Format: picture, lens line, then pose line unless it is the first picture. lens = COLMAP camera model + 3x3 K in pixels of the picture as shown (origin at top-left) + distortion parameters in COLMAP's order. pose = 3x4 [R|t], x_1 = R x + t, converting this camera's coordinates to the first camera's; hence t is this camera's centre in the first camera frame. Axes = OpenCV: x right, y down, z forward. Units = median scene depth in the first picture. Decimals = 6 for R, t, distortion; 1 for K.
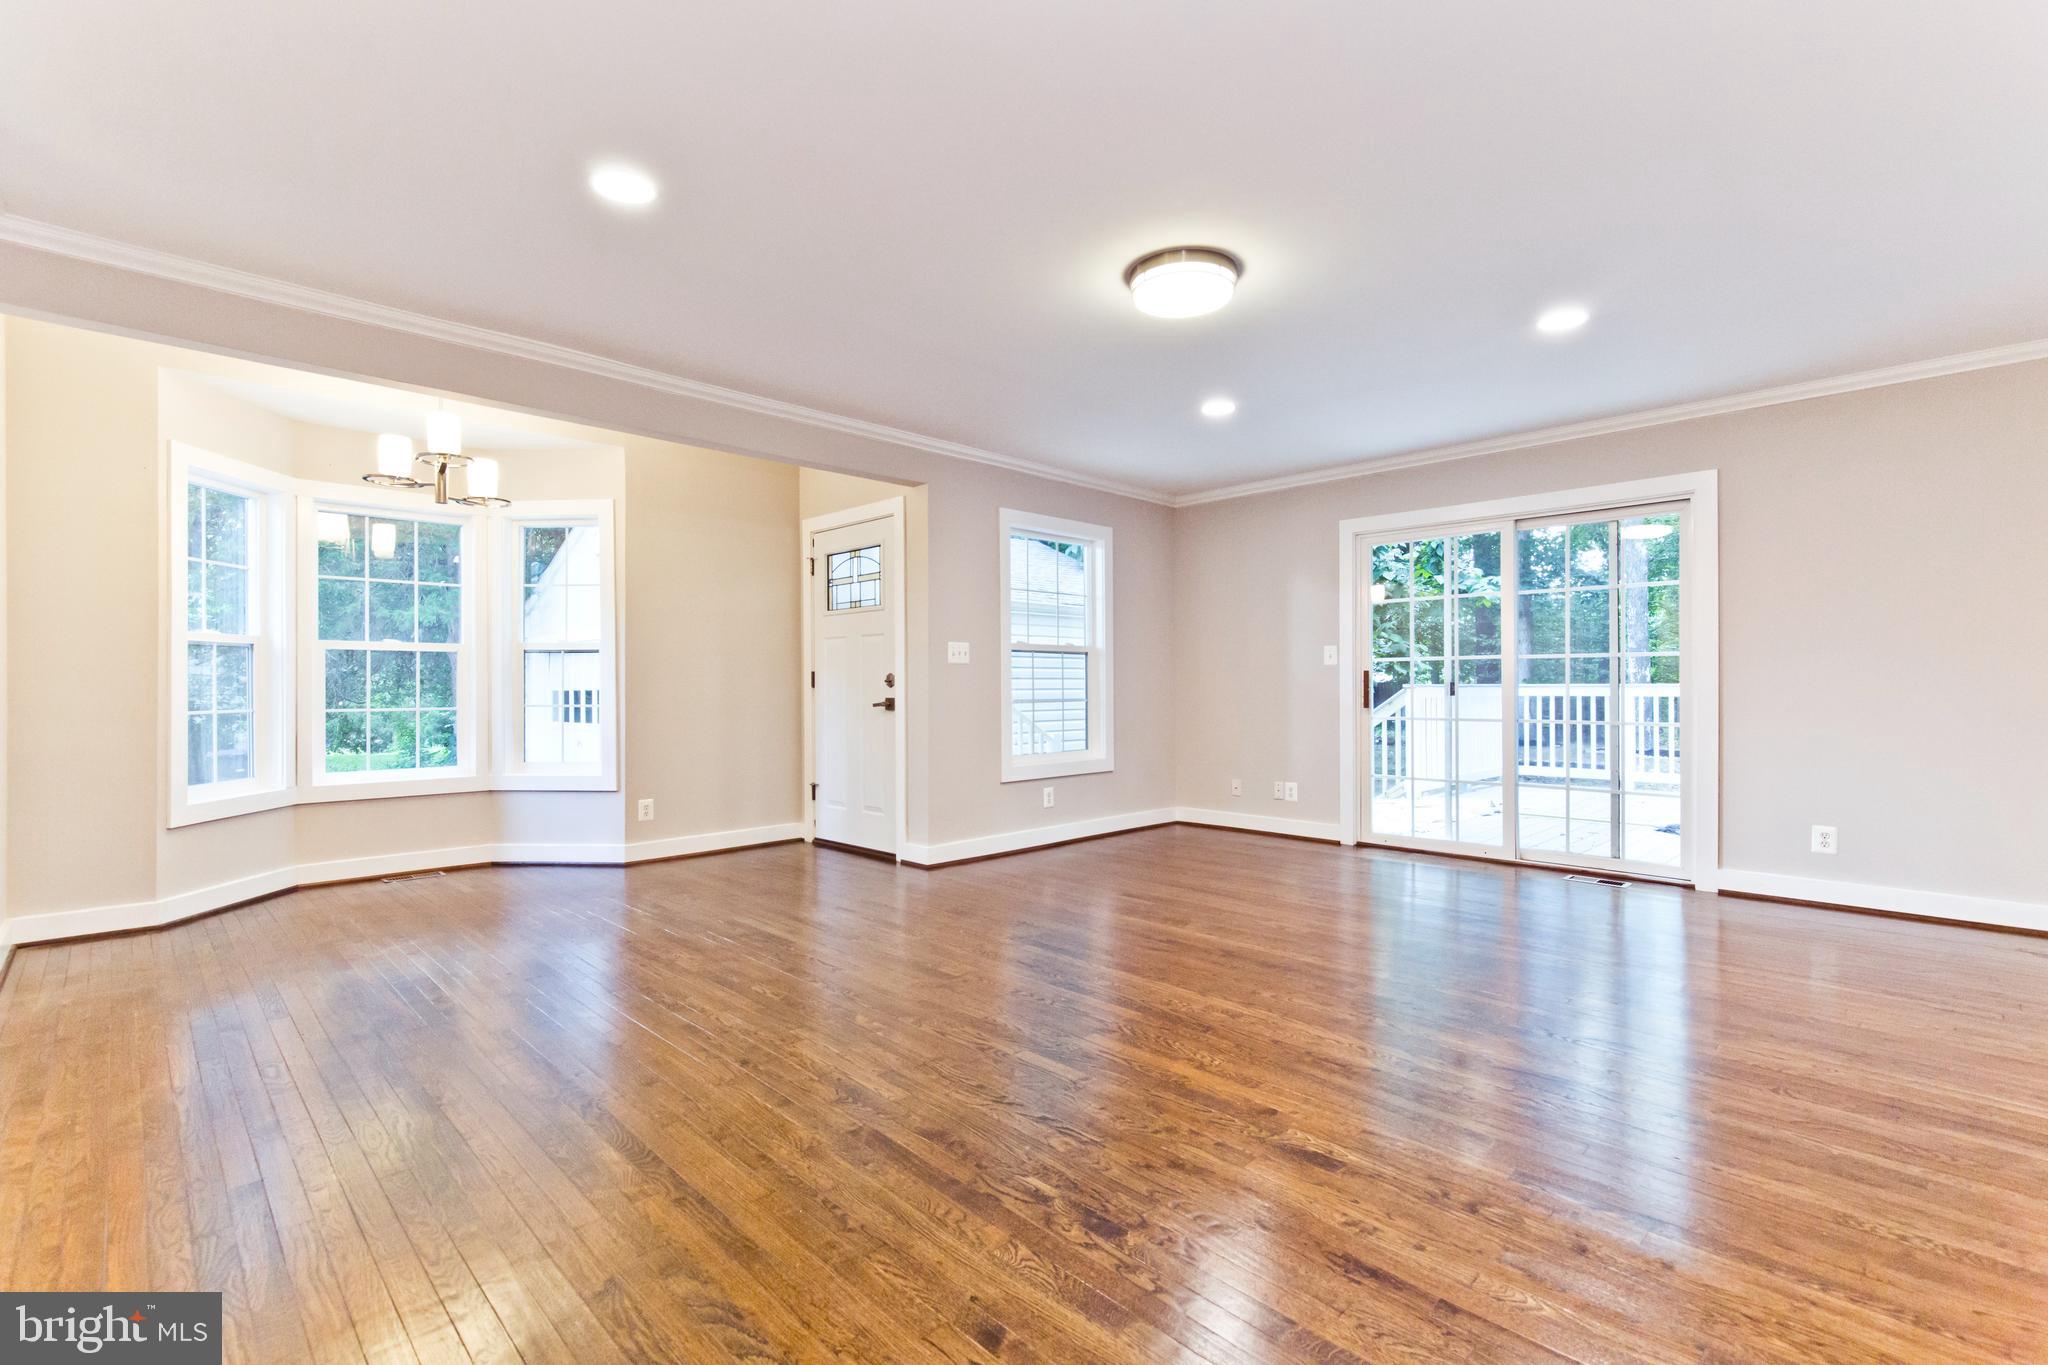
lens RADIAL K [[918.2, 0, 1021.6], [0, 918.2, 630.6], [0, 0, 1]] dist [-0.004345, -0.000308]
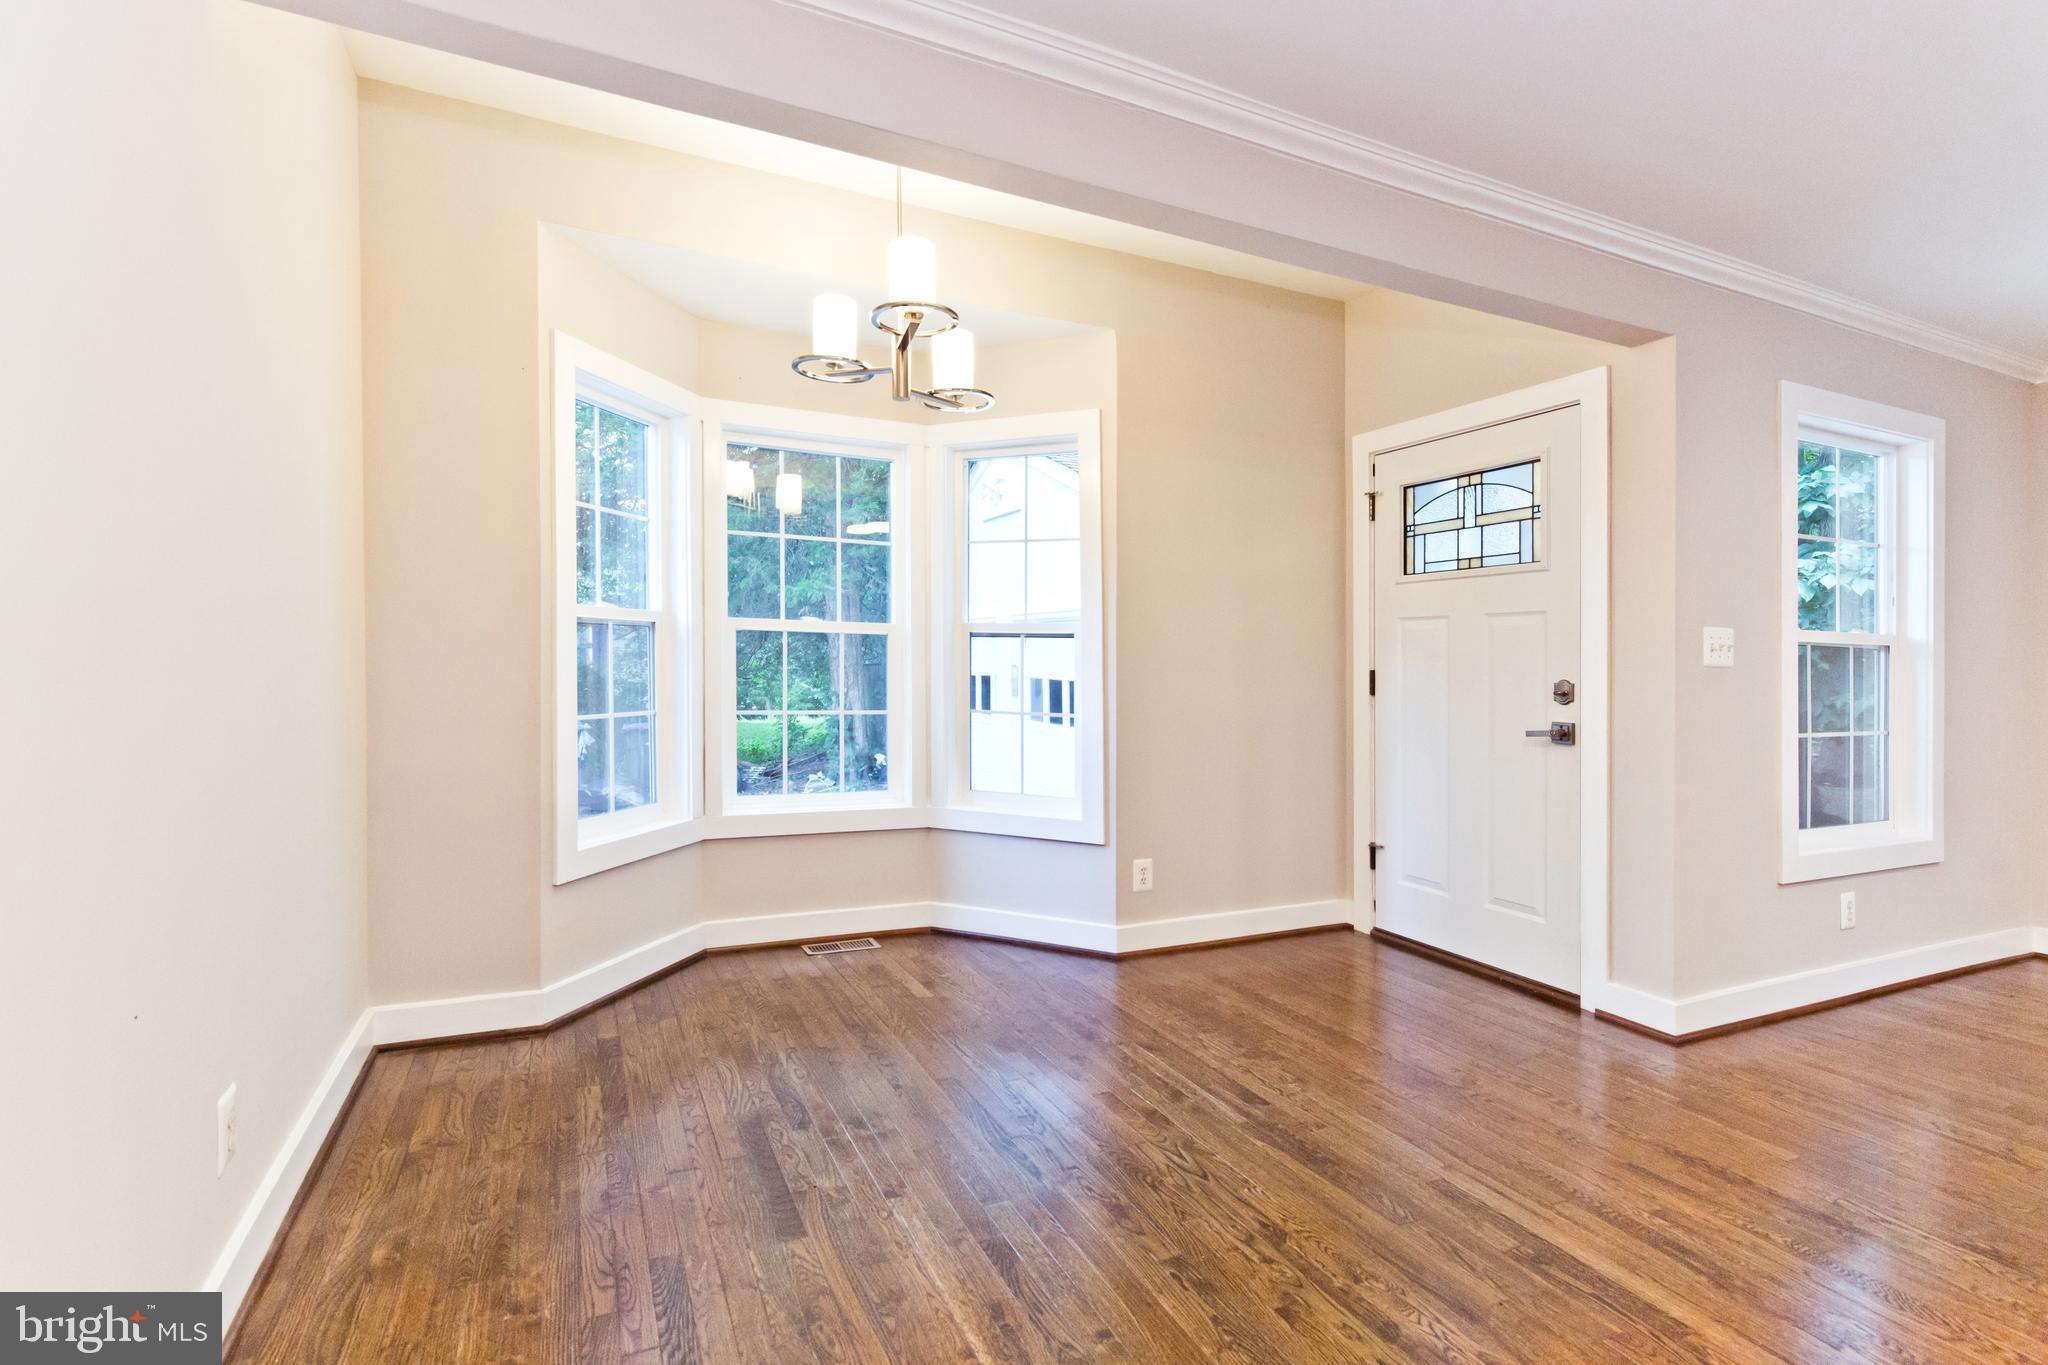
lens RADIAL K [[943.0, 0, 1024.1], [0, 943.0, 628.2], [0, 0, 1]] dist [0.001810, -0.000010]
pose [[0.945197, 0.008903, -0.326380, -0.271044], [-0.002626, 0.999803, 0.019668, 0.003085], [0.326491, -0.017733, 0.945034, 0.330742]]
